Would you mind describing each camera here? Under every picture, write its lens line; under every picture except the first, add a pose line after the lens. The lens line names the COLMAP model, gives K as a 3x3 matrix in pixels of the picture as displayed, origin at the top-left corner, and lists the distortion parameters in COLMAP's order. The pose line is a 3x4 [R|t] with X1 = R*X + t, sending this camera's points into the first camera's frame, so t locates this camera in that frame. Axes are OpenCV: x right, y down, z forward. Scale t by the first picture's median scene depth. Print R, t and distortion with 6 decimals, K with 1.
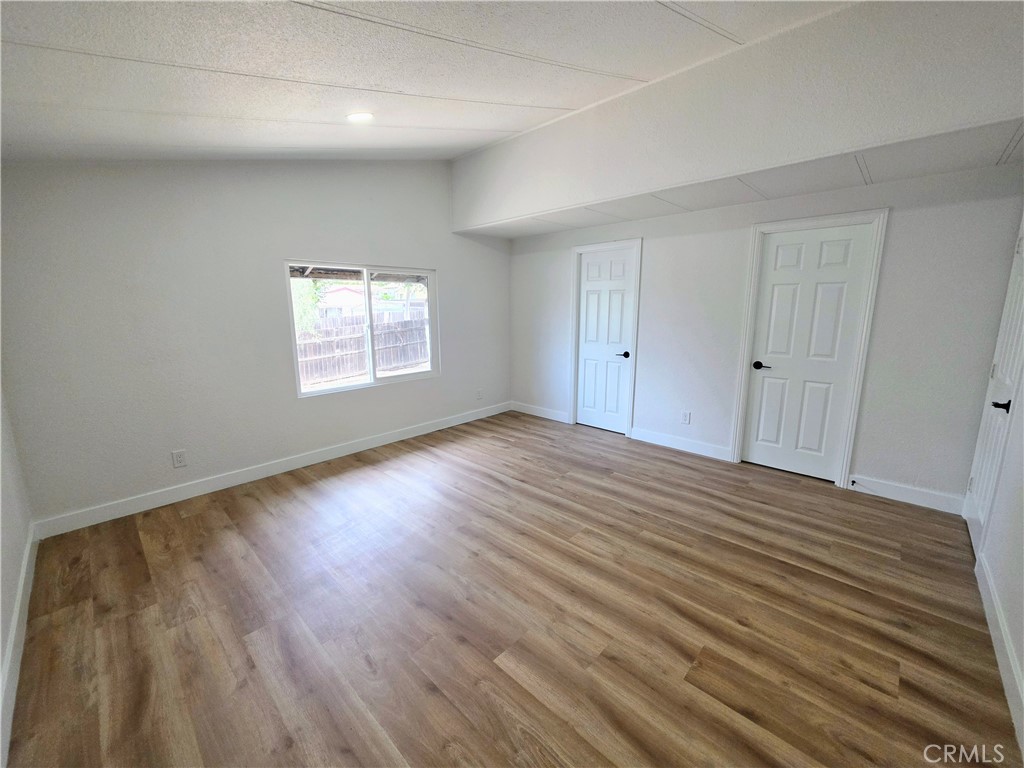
lens RADIAL K [[406.0, 0, 508.3], [0, 406.0, 402.8], [0, 0, 1]] dist [-0.000101, -0.000319]
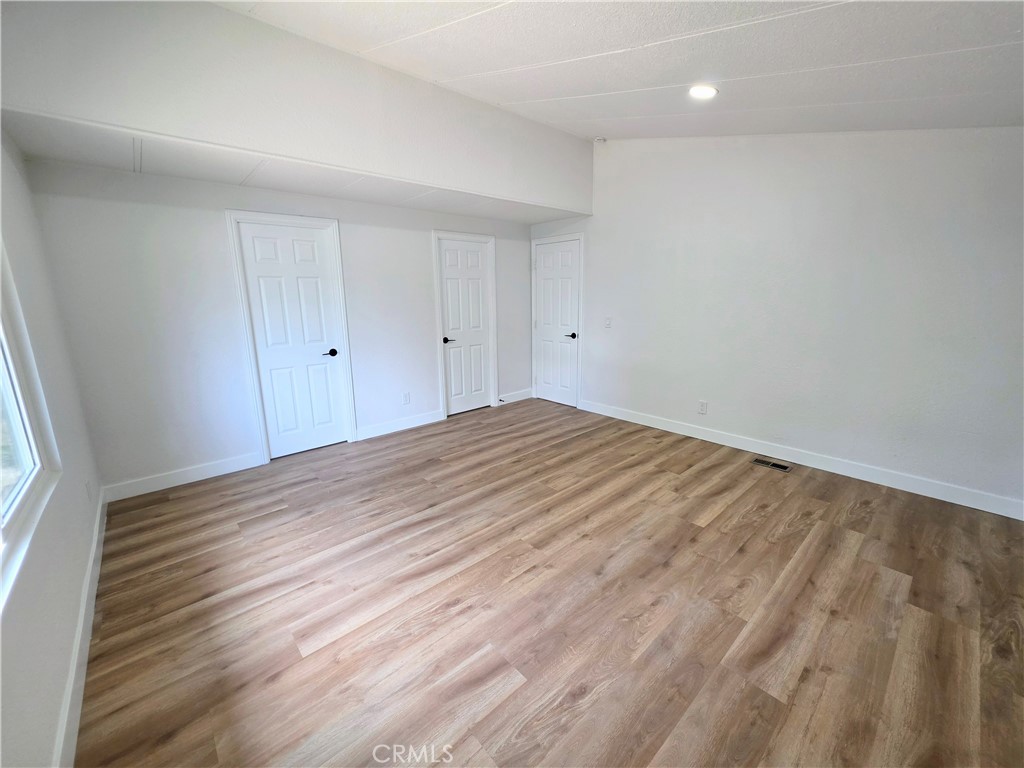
lens RADIAL K [[413.1, 0, 515.1], [0, 413.1, 379.2], [0, 0, 1]] dist [0.000173, -0.000234]
pose [[0.066964, -0.199452, 0.977617, -0.911310], [0.248358, 0.952308, 0.177277, -0.200536], [-0.966351, 0.230928, 0.113305, 0.858588]]
